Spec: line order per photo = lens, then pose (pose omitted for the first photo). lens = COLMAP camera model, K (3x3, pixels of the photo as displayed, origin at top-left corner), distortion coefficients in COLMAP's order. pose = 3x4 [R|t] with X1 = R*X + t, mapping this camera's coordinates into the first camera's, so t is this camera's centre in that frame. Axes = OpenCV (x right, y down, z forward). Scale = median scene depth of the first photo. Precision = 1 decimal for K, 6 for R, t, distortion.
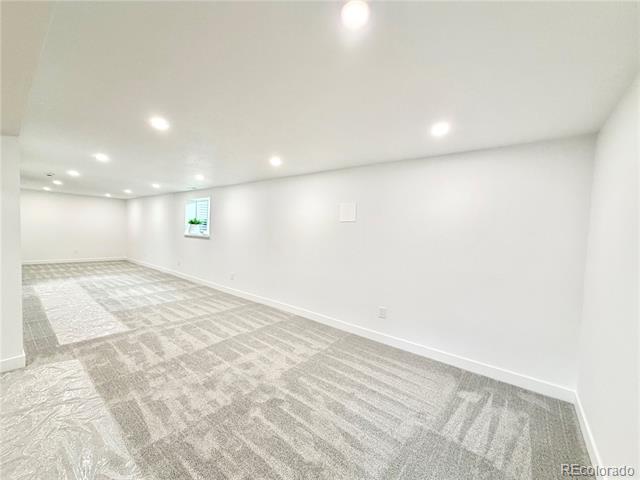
lens RADIAL K [[255.7, 0, 320.9], [0, 255.7, 239.6], [0, 0, 1]] dist [0.000875, 0.000261]
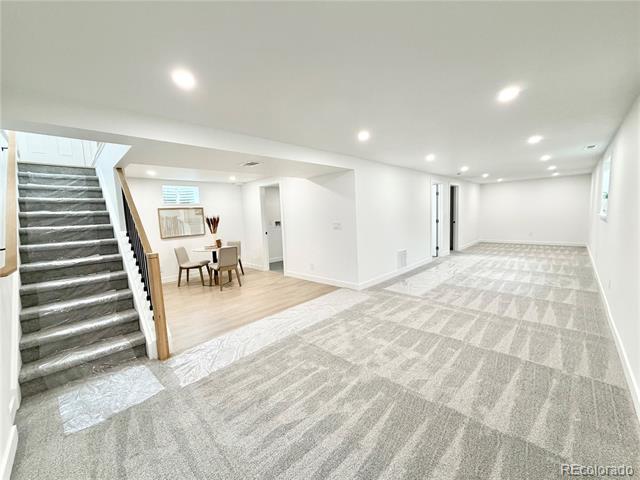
lens RADIAL K [[255.7, 0, 319.2], [0, 255.7, 241.0], [0, 0, 1]] dist [0.000875, 0.000261]
pose [[-0.119231, 0.067487, -0.990570, 0.545561], [0.007709, 0.997720, 0.067047, -0.006202], [0.992837, 0.000358, -0.119479, 0.668982]]
